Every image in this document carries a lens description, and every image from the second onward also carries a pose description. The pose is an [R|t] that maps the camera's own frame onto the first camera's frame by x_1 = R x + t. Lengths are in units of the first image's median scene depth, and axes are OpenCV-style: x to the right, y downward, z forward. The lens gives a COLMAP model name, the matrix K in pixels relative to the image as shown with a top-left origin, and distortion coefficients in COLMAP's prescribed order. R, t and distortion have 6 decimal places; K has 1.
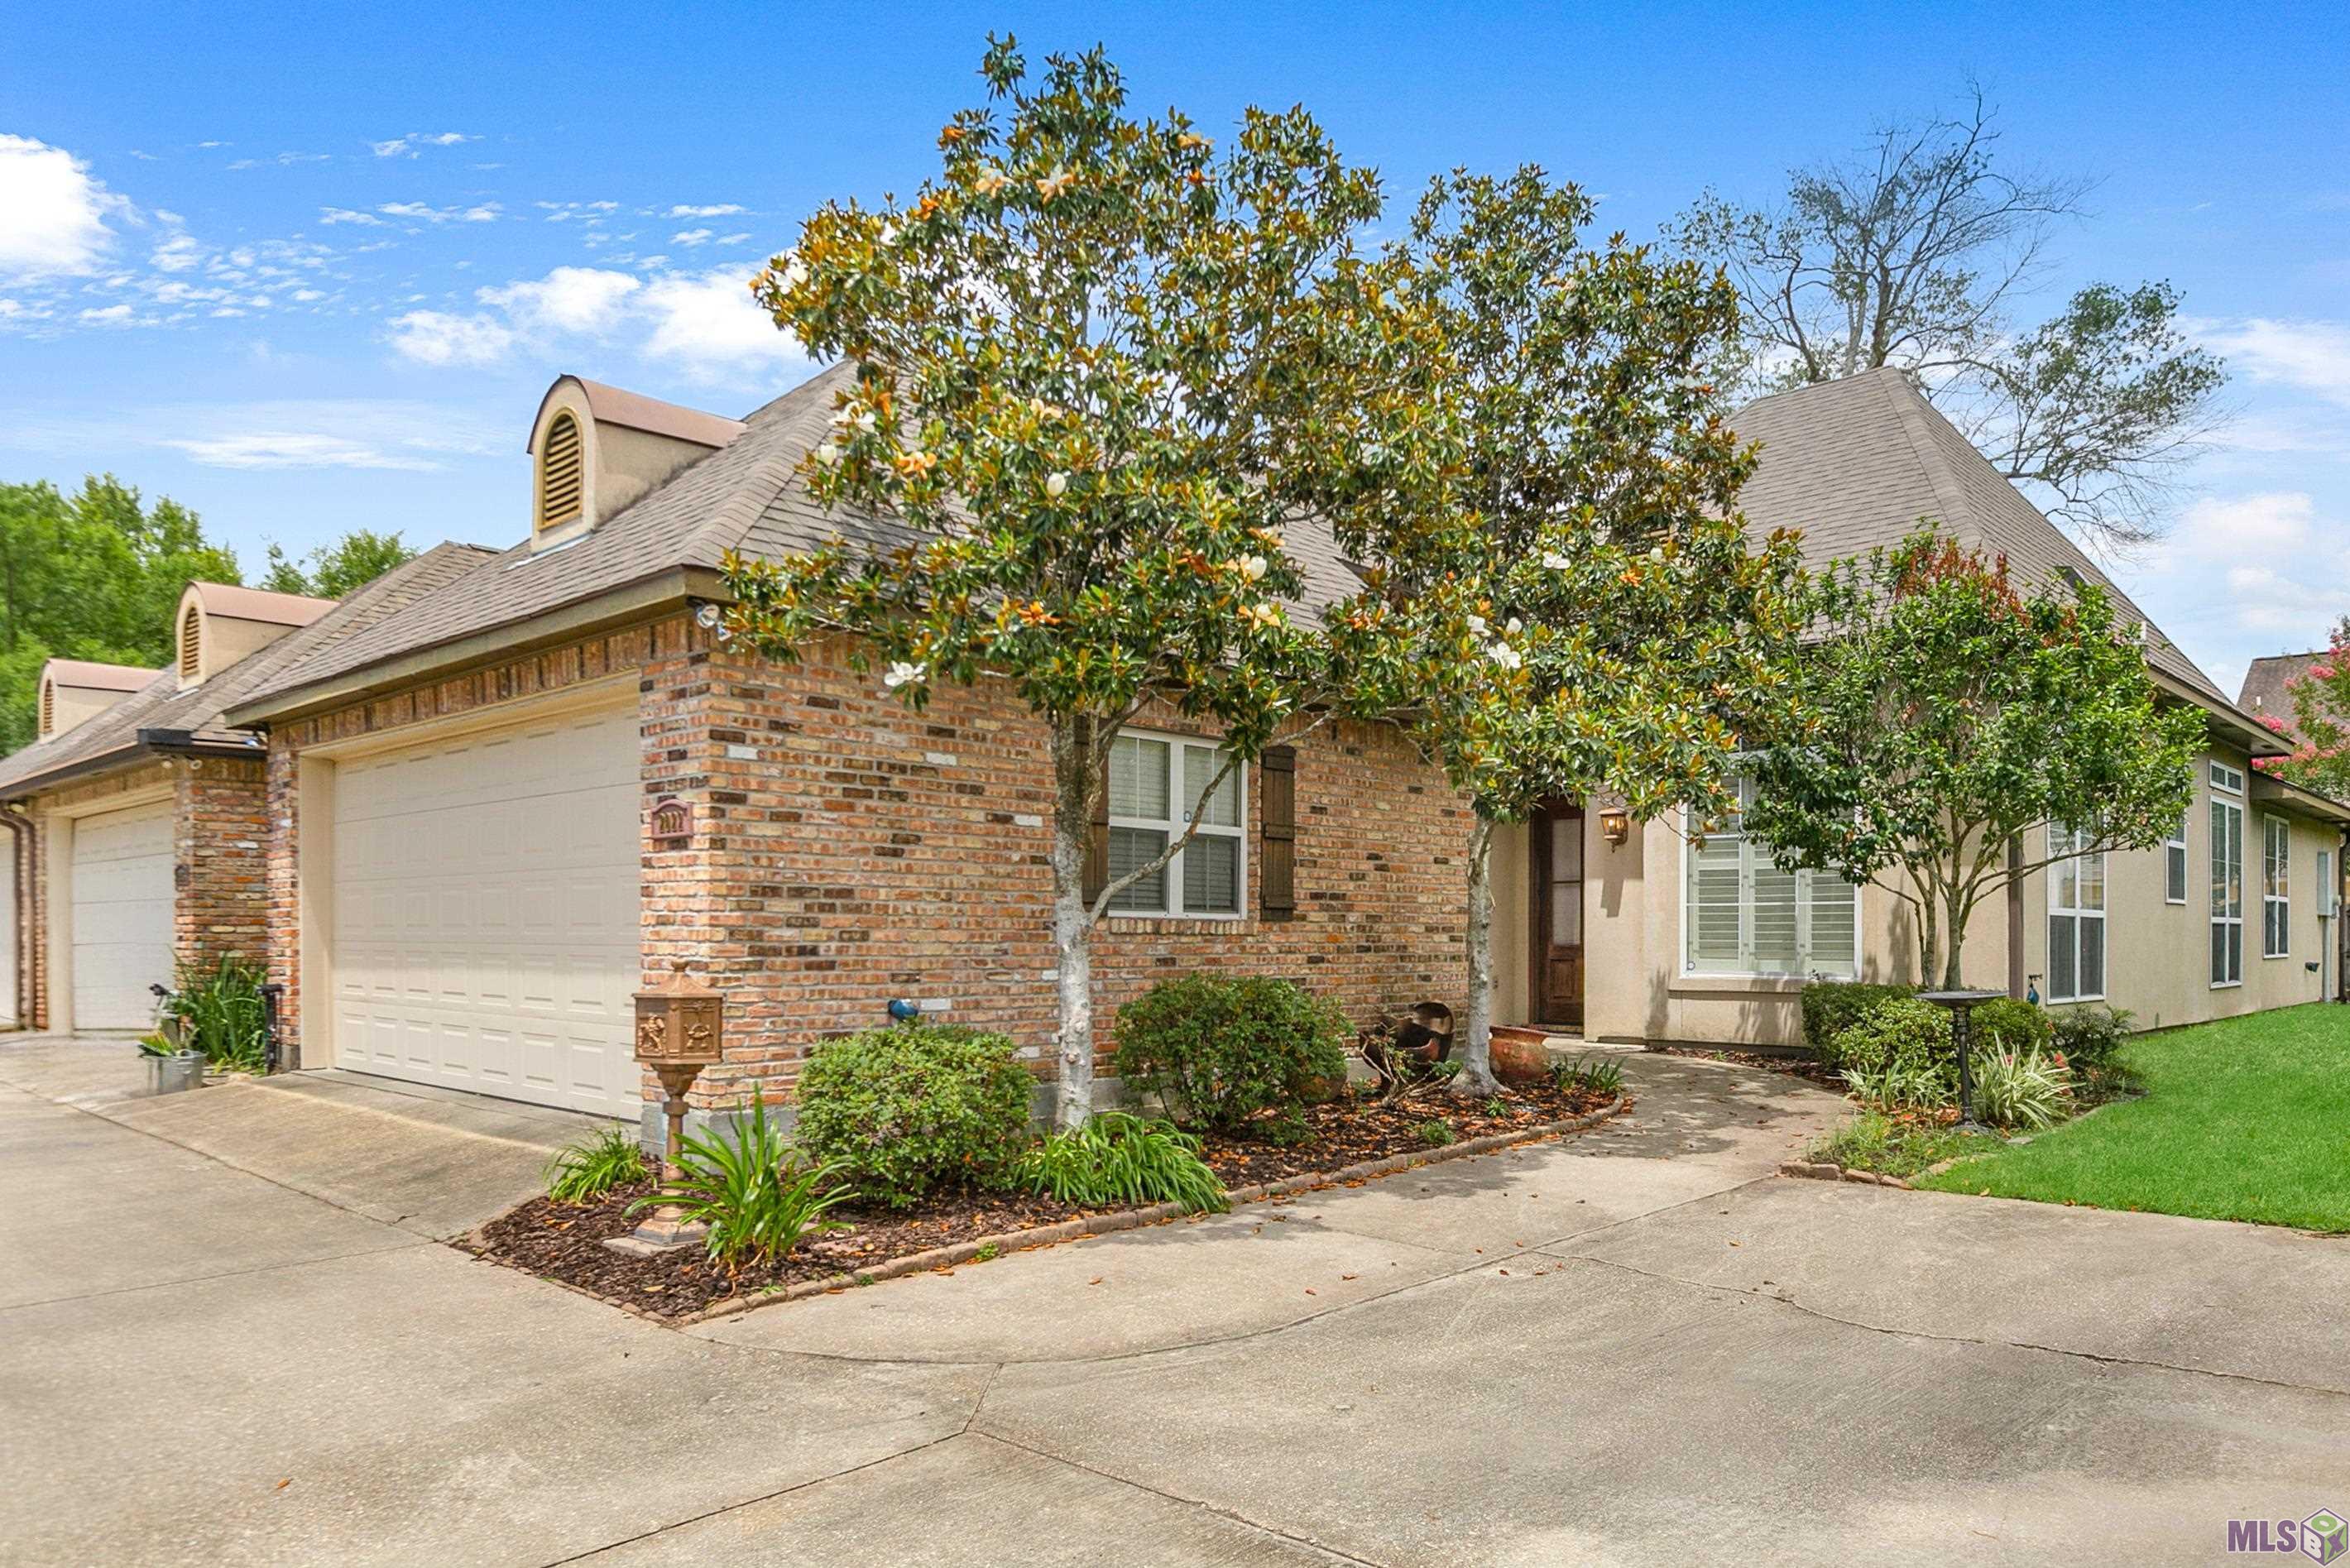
lens RADIAL K [[1501.7, 0, 1190.6], [0, 1501.7, 902.3], [0, 0, 1]] dist [-0.005267, -0.001102]
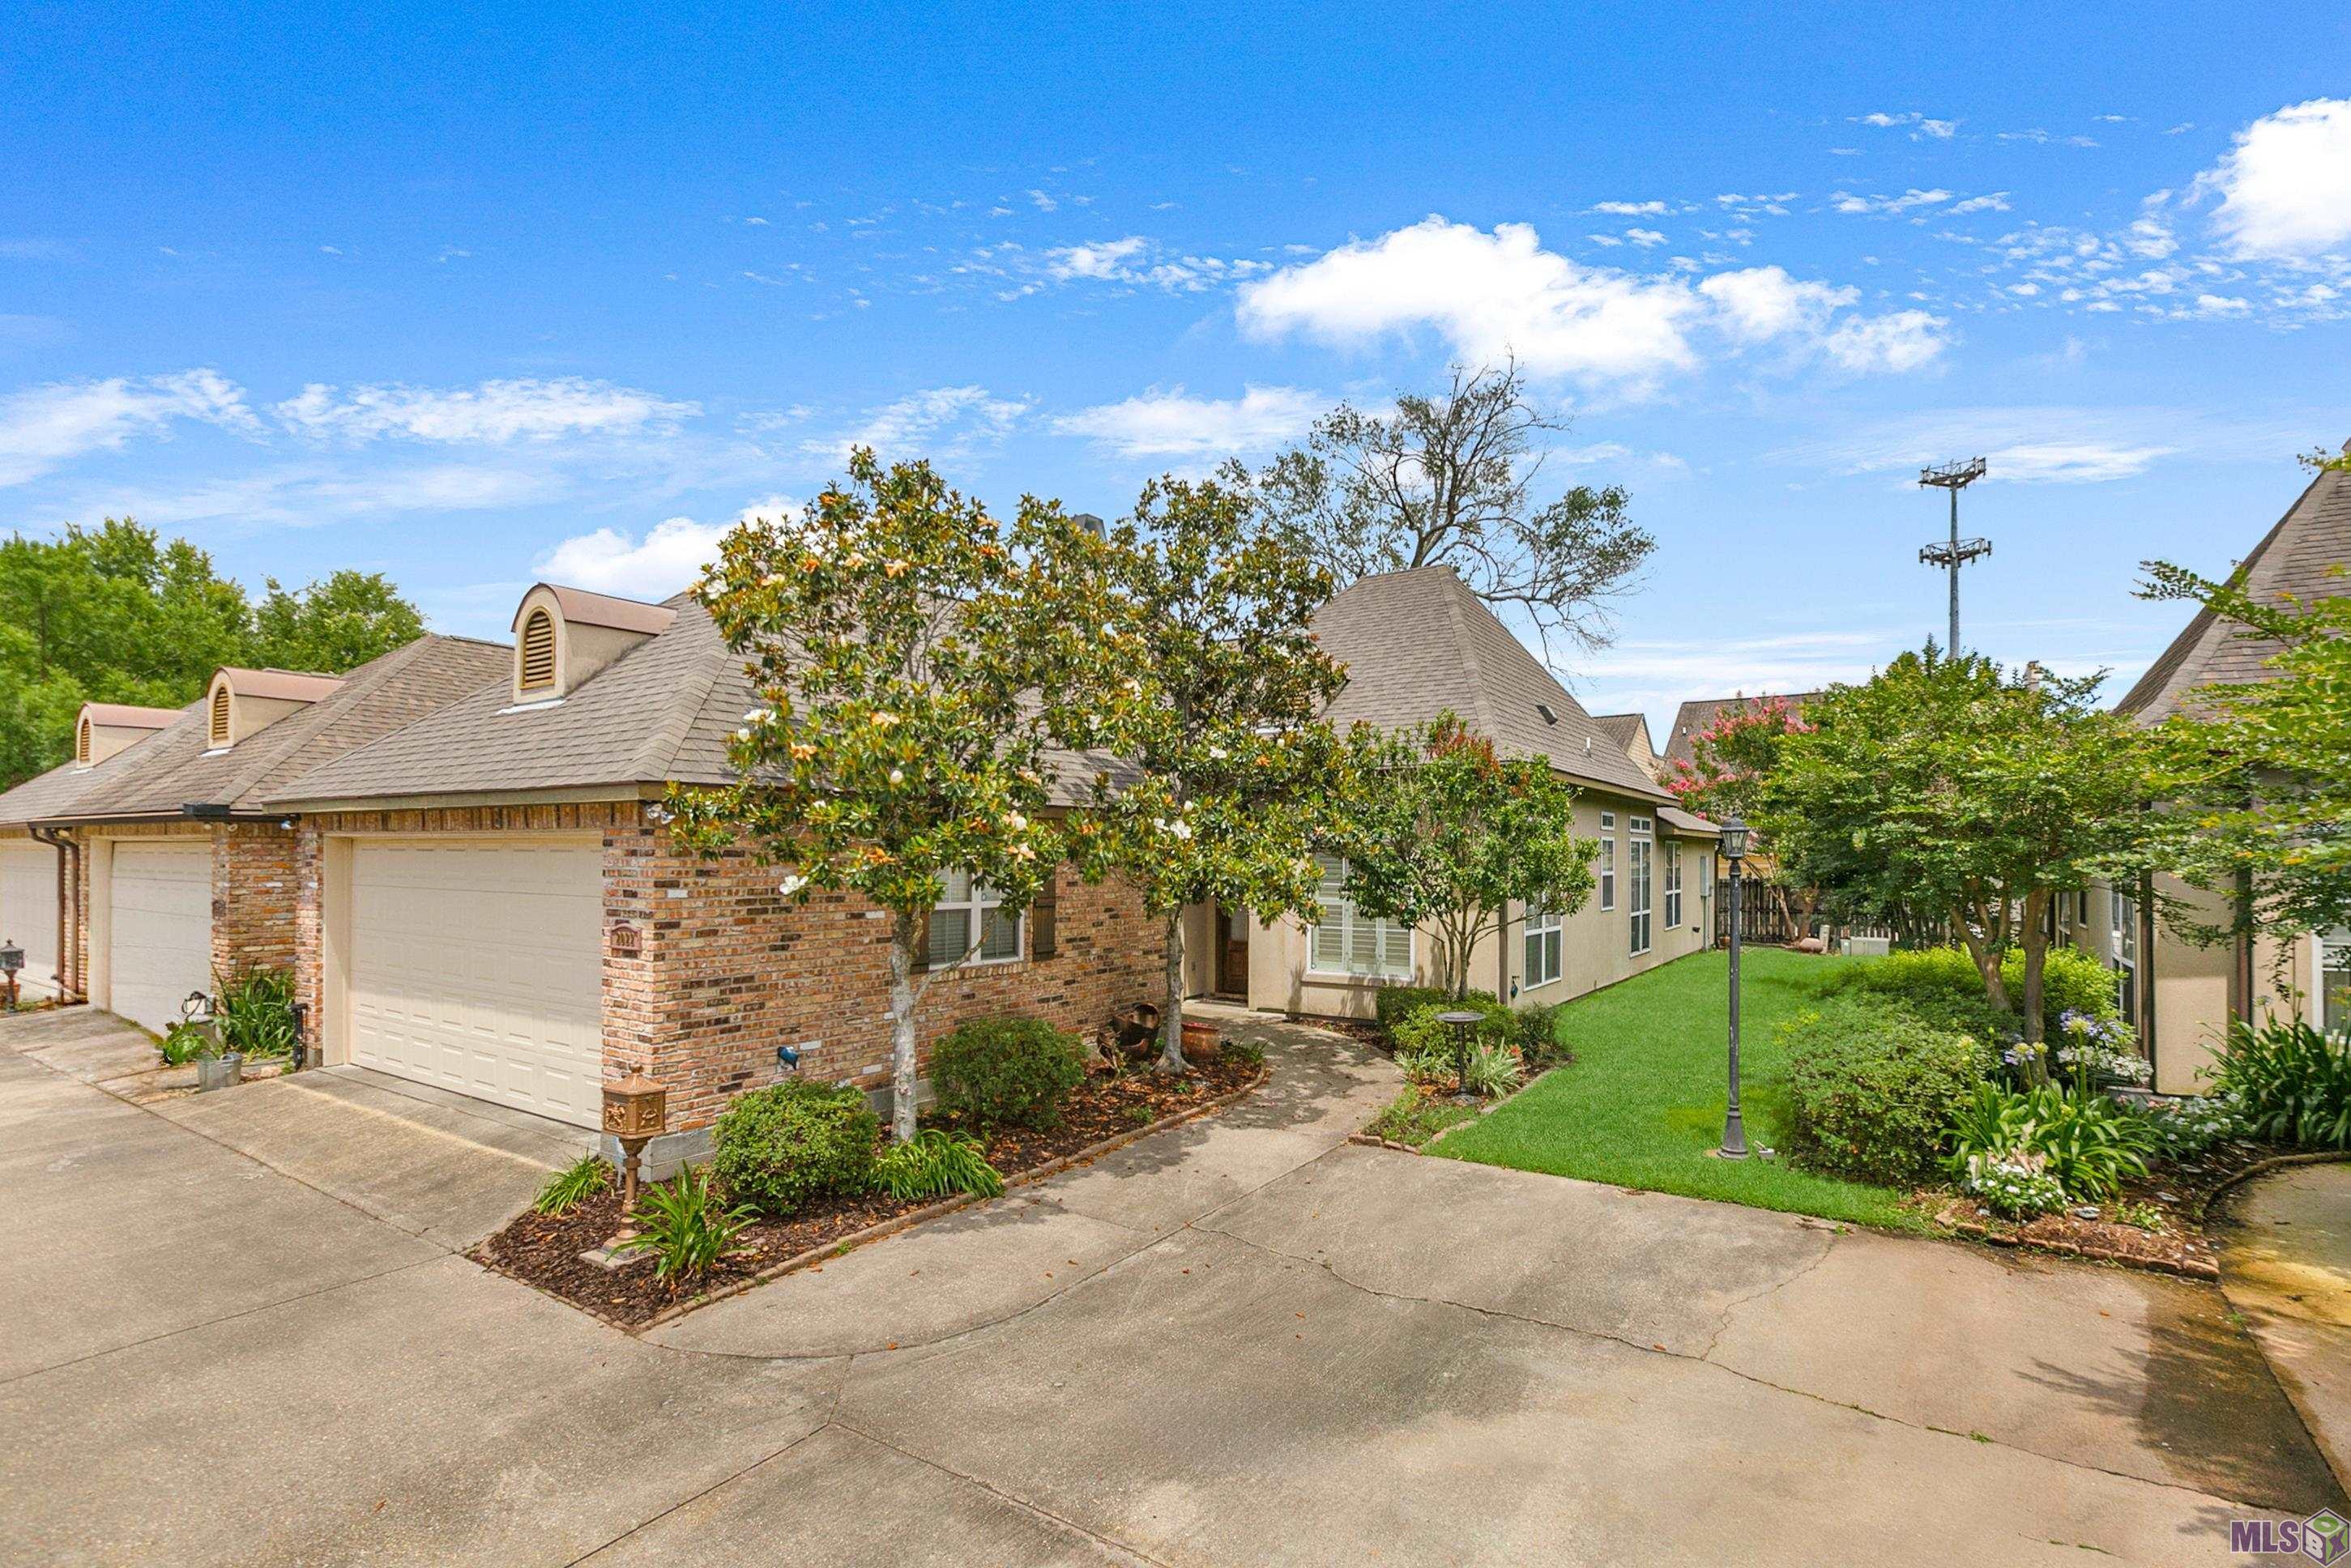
lens RADIAL K [[1080.7, 0, 1179.4], [0, 1080.7, 798.6], [0, 0, 1]] dist [0.001784, -0.002839]
pose [[0.986840, 0.006893, 0.161554, 0.018191], [-0.005327, 0.999935, -0.010119, -0.172452], [-0.161613, 0.009125, 0.986812, -0.131160]]
